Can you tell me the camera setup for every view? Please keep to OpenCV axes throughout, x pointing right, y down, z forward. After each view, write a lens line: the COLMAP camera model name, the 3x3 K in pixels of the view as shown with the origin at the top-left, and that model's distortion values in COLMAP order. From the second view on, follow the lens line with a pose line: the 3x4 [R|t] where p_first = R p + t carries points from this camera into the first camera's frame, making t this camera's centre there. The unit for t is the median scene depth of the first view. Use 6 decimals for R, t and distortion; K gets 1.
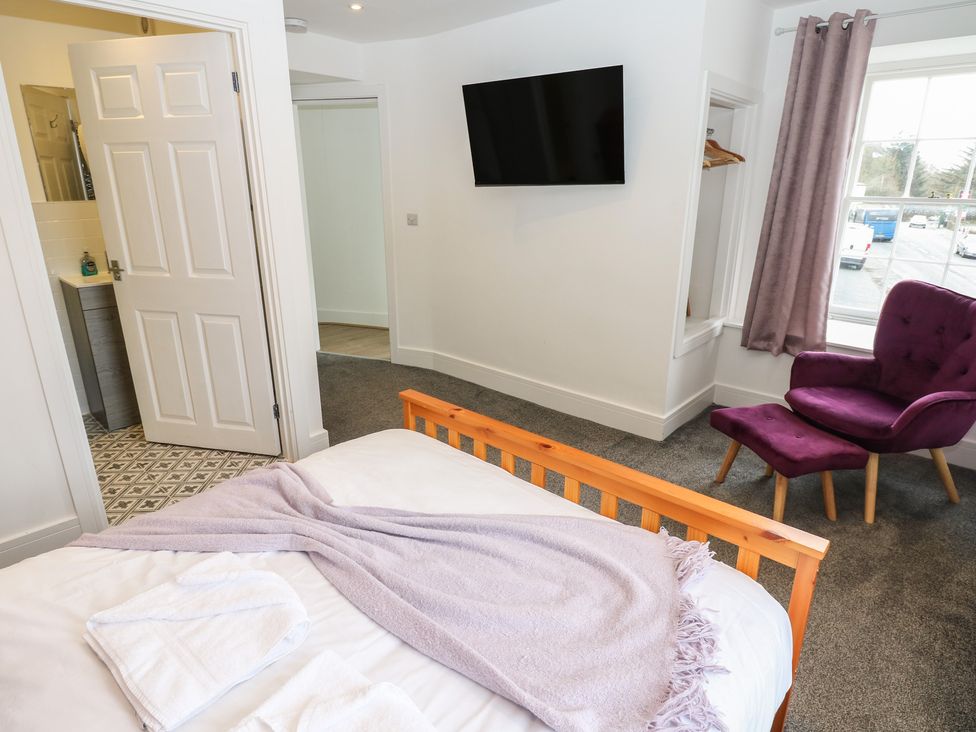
lens RADIAL K [[555.6, 0, 487.6], [0, 555.6, 365.3], [0, 0, 1]] dist [-0.019940, -0.002172]
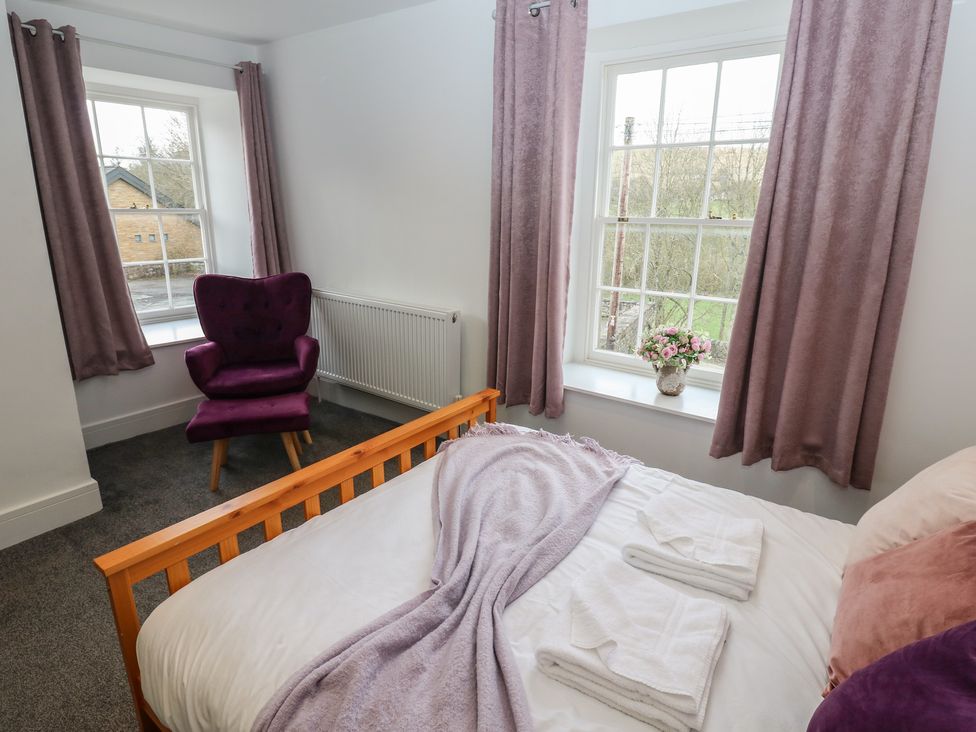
lens RADIAL K [[555.6, 0, 486.7], [0, 555.6, 364.4], [0, 0, 1]] dist [-0.019940, -0.002172]
pose [[-0.109451, -0.281008, 0.953444, -0.771868], [0.297732, 0.905897, 0.301173, -0.220456], [-0.948354, 0.316835, -0.015487, 0.646684]]
